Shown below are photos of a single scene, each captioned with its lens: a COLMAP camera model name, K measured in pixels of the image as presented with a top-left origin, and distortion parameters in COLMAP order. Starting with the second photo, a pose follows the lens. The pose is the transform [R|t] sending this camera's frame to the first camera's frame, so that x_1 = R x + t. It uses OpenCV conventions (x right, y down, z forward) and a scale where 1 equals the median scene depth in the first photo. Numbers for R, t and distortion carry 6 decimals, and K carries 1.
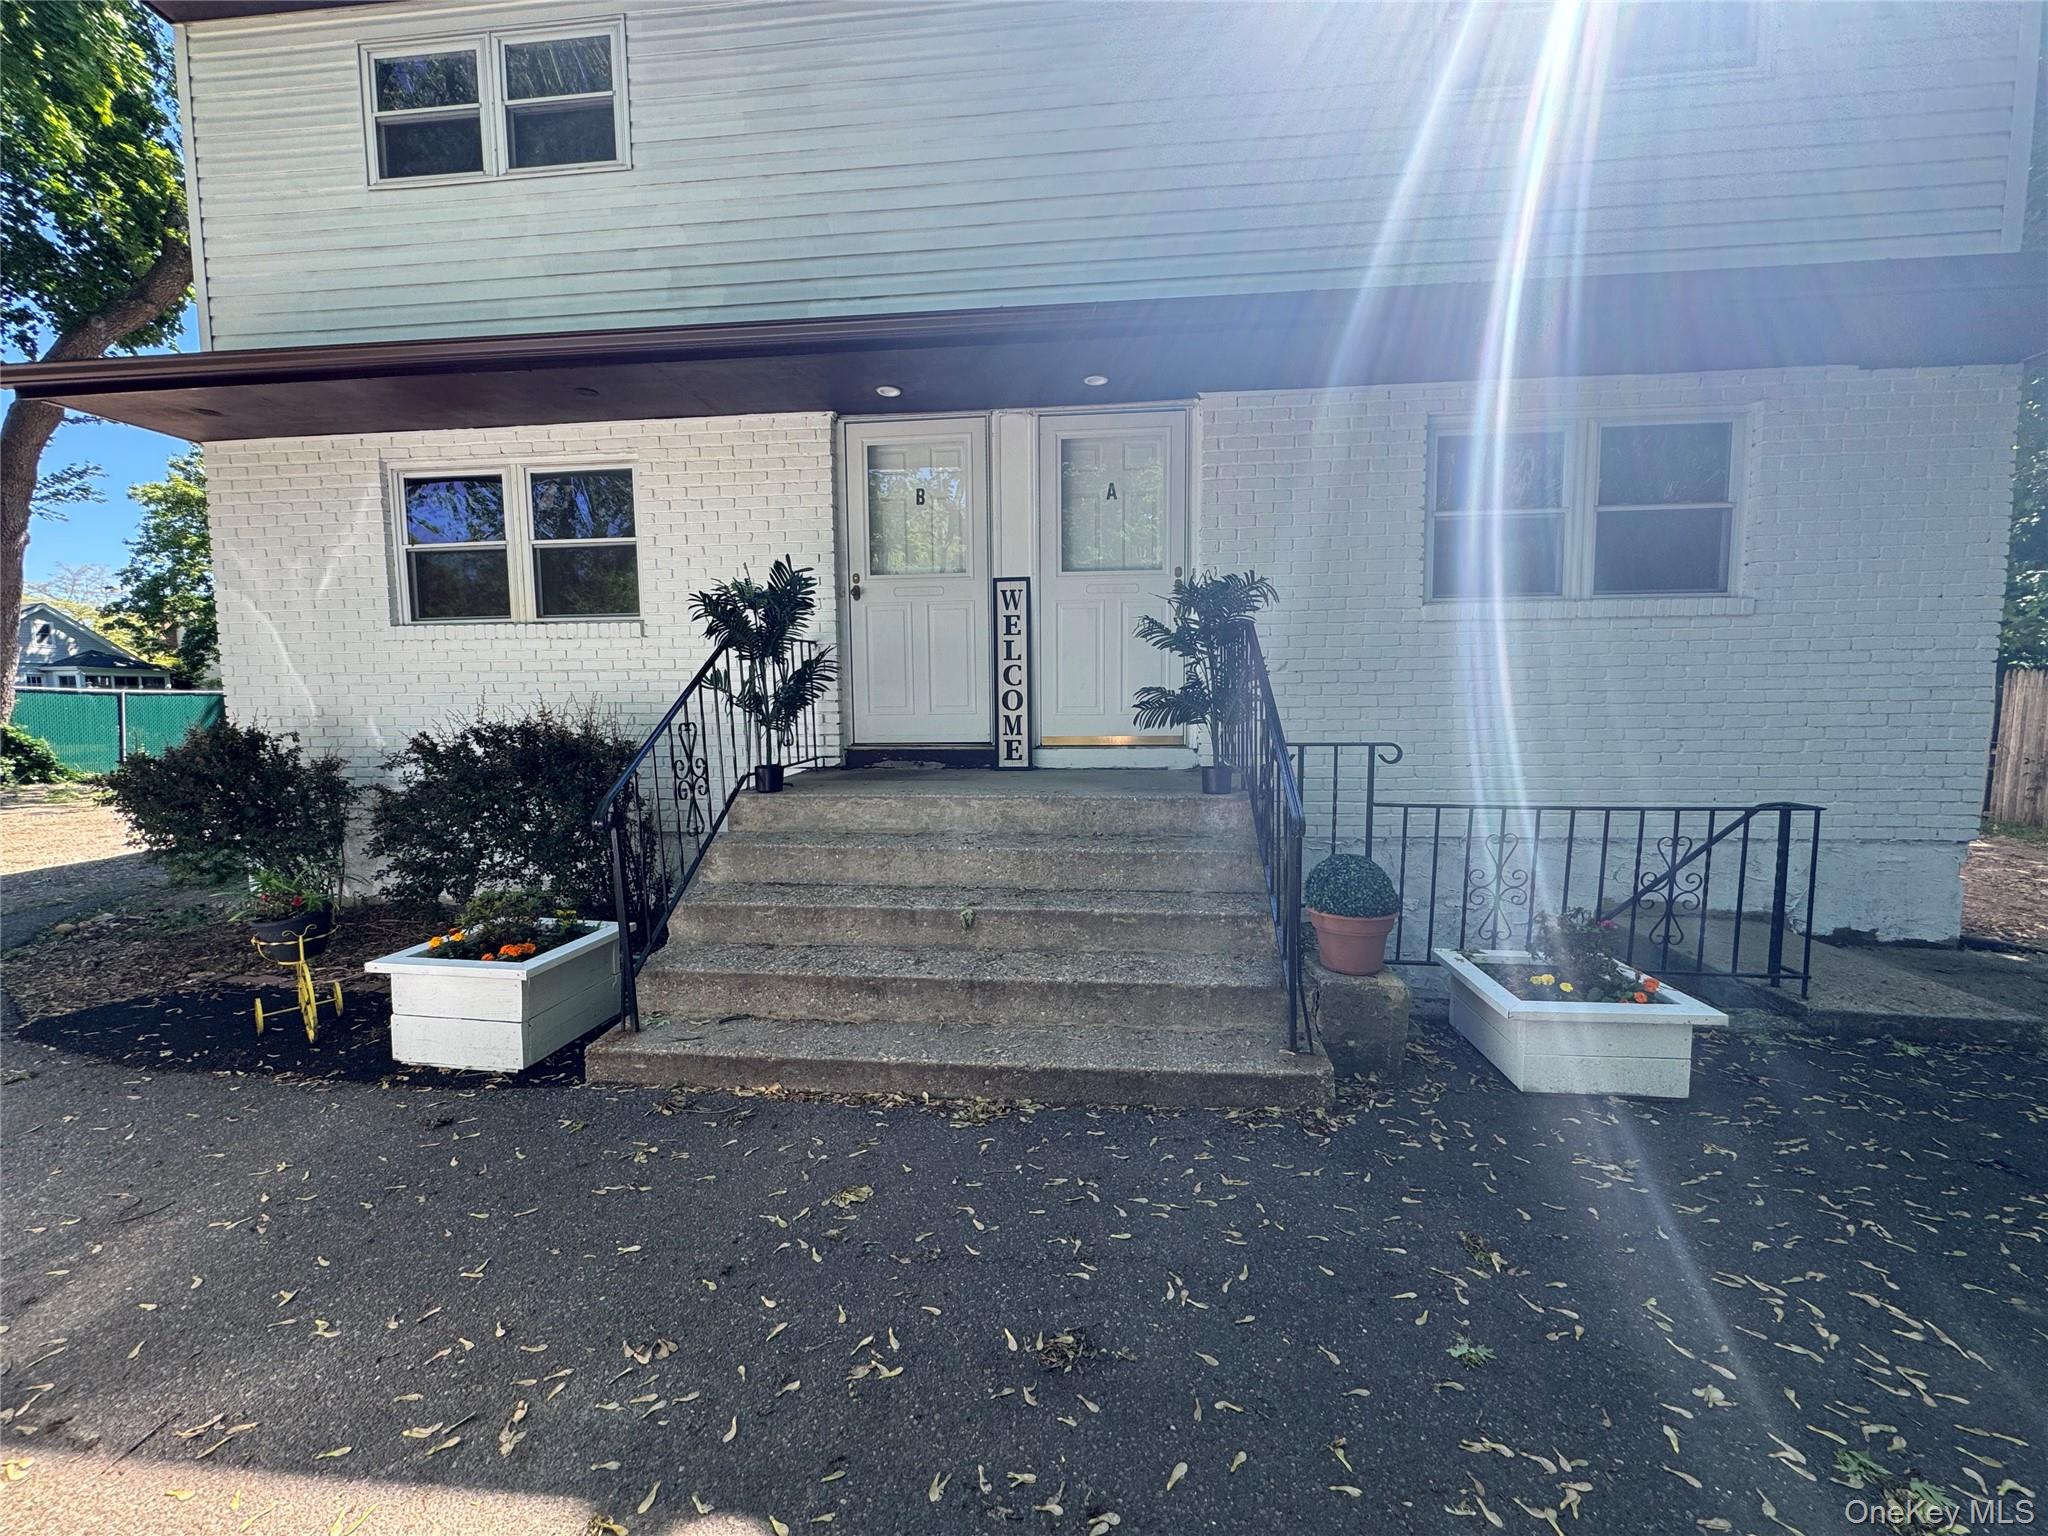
lens RADIAL K [[816.3, 0, 1028.3], [0, 816.3, 766.2], [0, 0, 1]] dist [-0.004040, 0.000231]
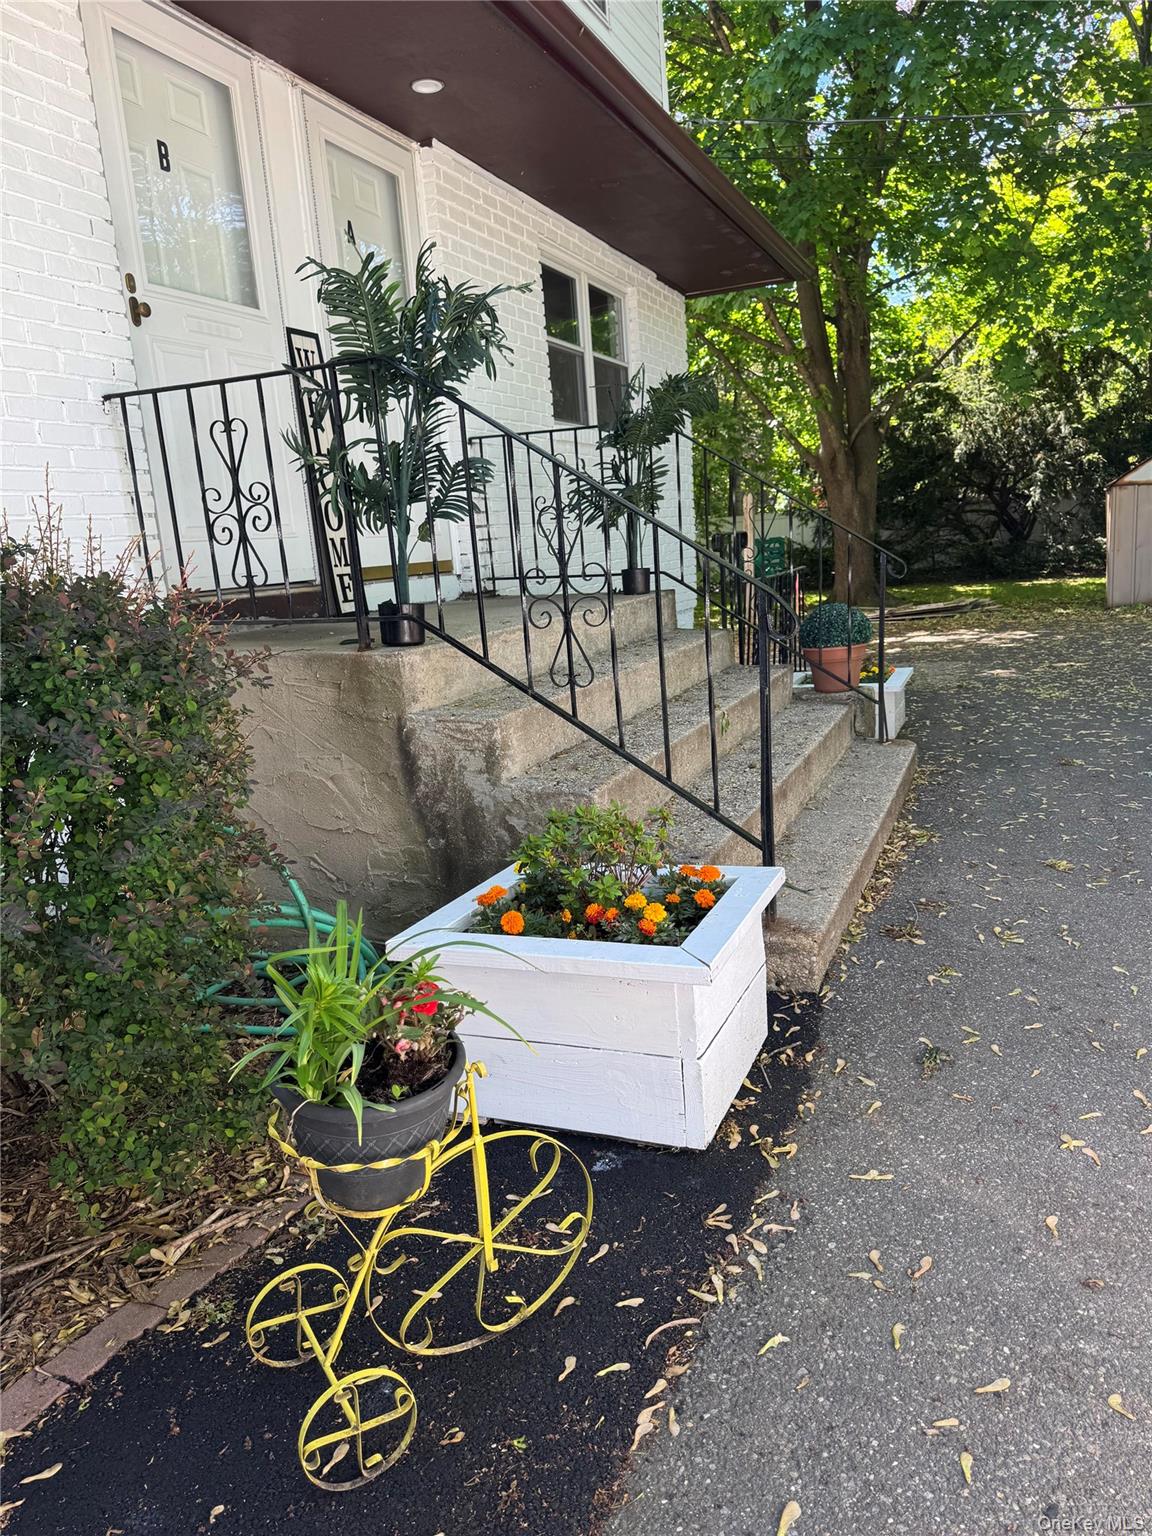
lens RADIAL K [[1098.8, 0, 578.4], [0, 1098.8, 768.0], [0, 0, 1]] dist [0.082350, -0.111581]
pose [[0.279065, -0.204653, 0.938211, -1.229610], [0.155013, 0.973813, 0.166311, 0.005189], [-0.947678, 0.099023, 0.303481, 0.742724]]
